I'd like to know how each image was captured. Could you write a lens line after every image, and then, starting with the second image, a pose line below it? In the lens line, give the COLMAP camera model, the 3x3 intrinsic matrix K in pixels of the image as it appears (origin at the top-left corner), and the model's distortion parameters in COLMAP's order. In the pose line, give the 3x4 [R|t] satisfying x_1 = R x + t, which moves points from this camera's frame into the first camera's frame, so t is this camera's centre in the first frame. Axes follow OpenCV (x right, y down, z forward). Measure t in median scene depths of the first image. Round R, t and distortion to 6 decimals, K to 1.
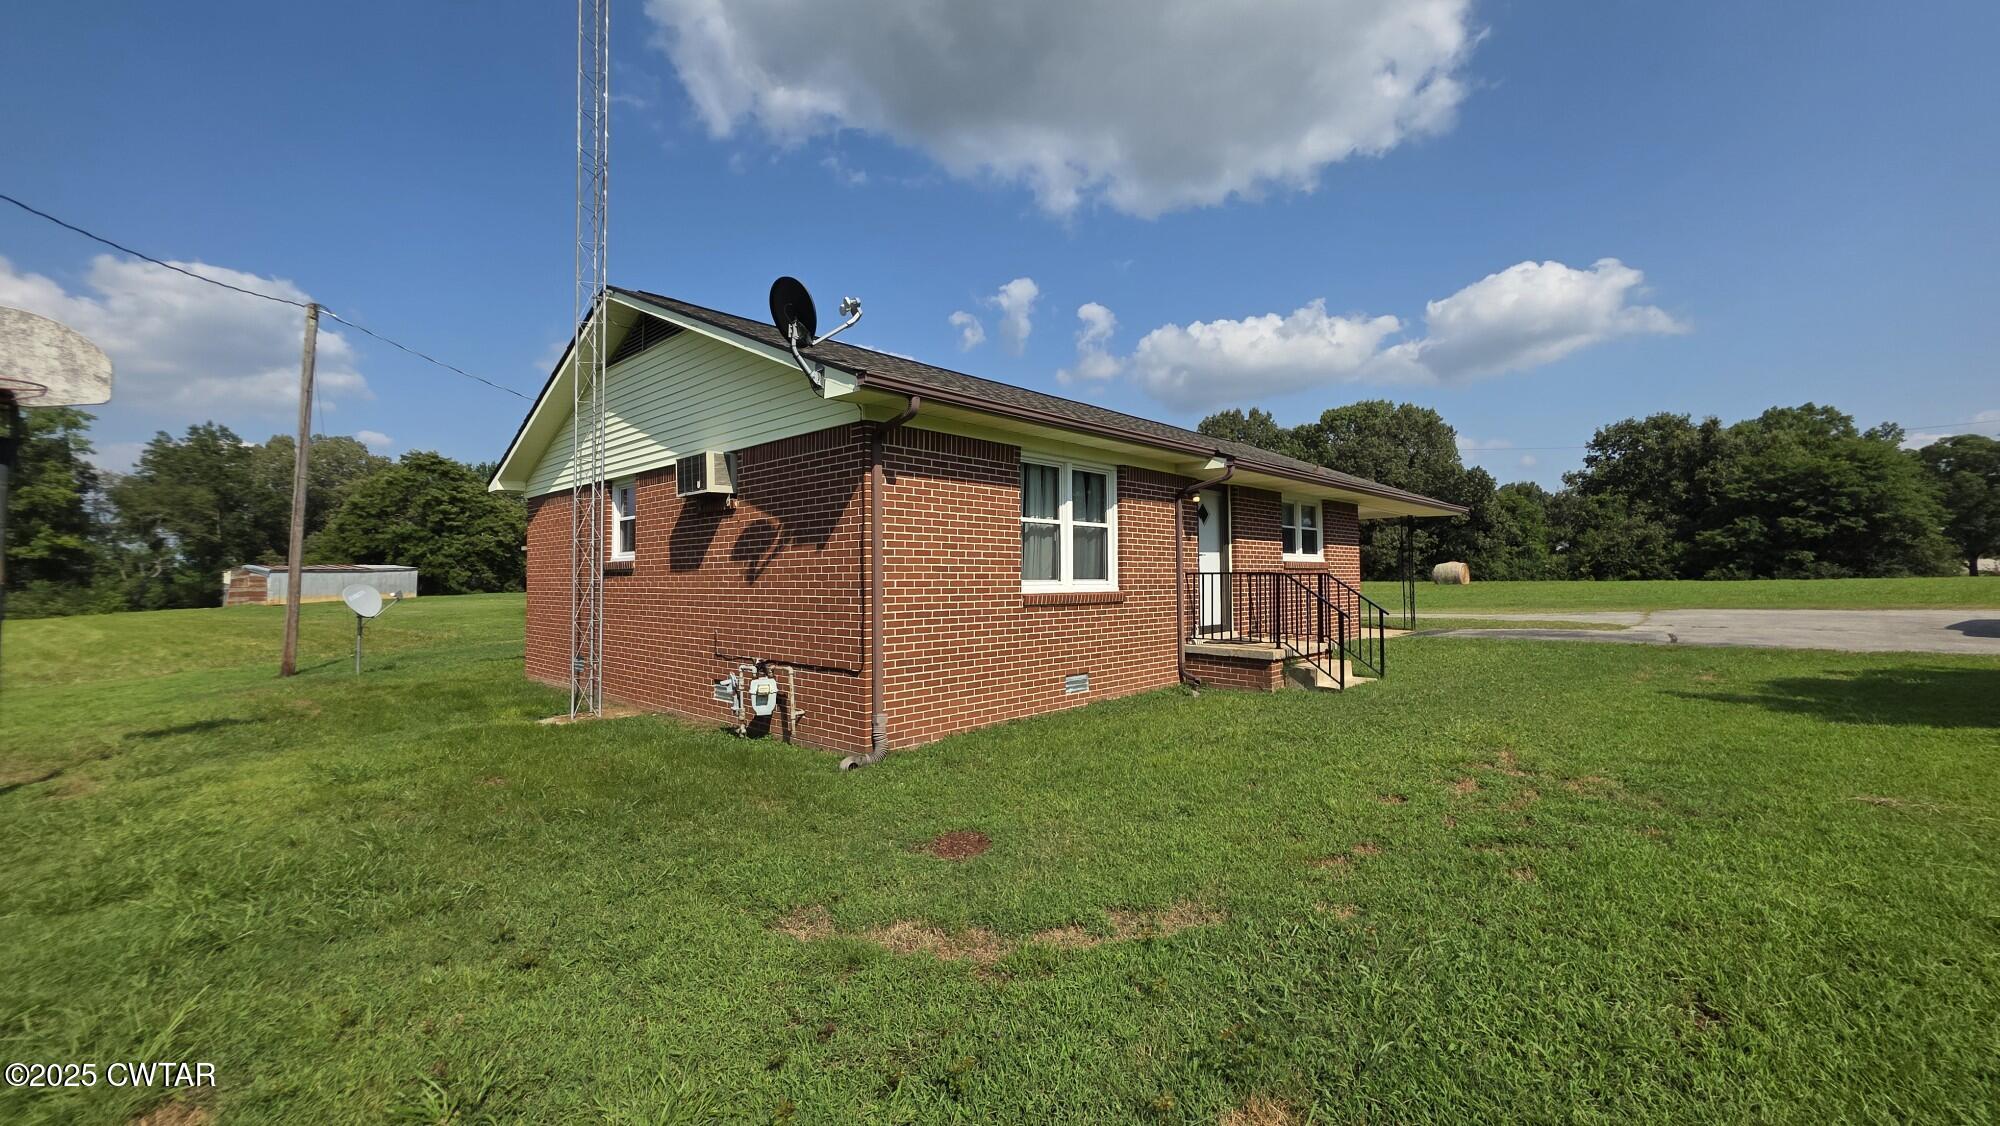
lens RADIAL K [[798.0, 0, 964.7], [0, 798.0, 568.8], [0, 0, 1]] dist [-0.000722, -0.000002]
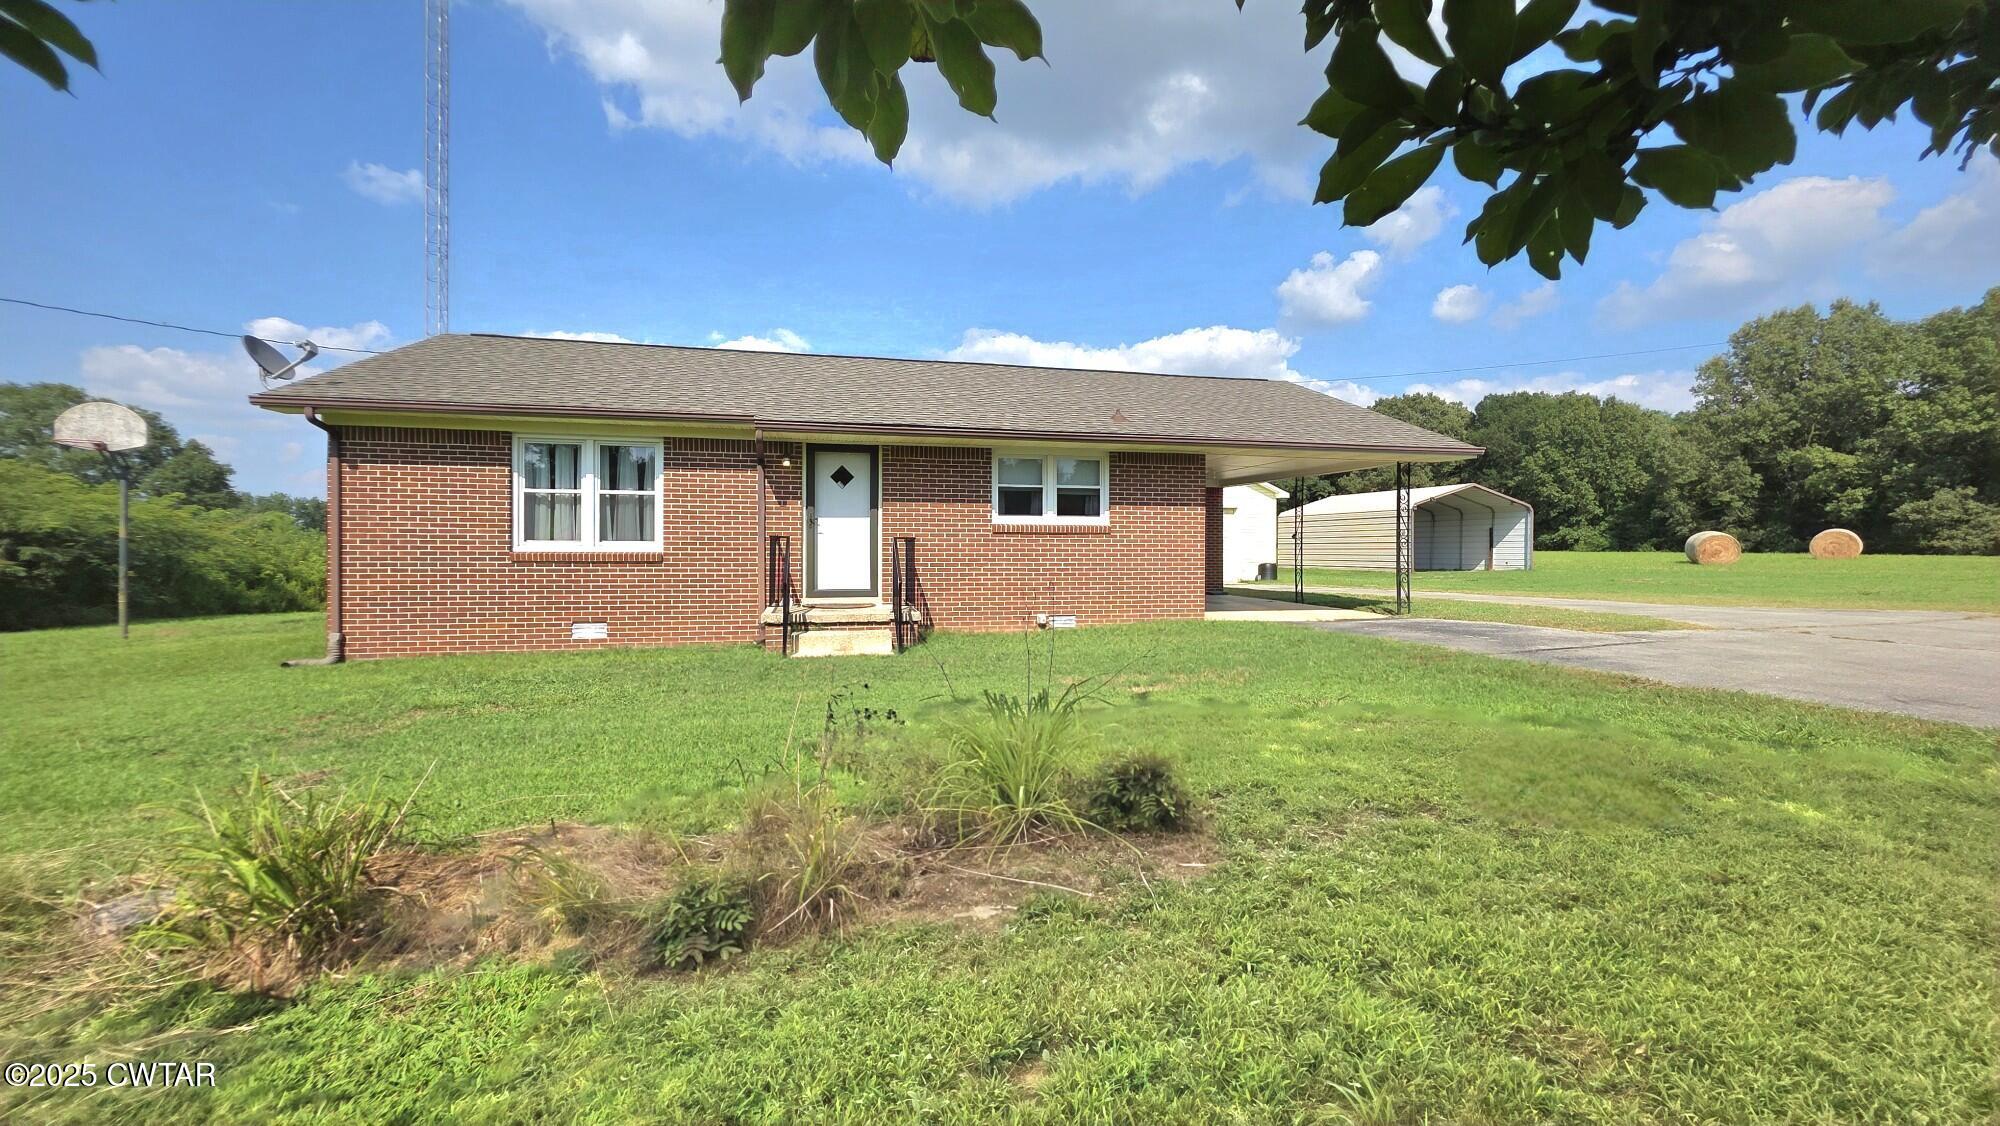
lens RADIAL K [[798.6, 0, 991.4], [0, 798.6, 547.0], [0, 0, 1]] dist [0.001280, 0.000124]
pose [[0.839868, 0.010637, -0.542687, 0.163051], [-0.002405, 0.999871, 0.015877, 0.000333], [0.542786, -0.012030, 0.839785, 0.044591]]
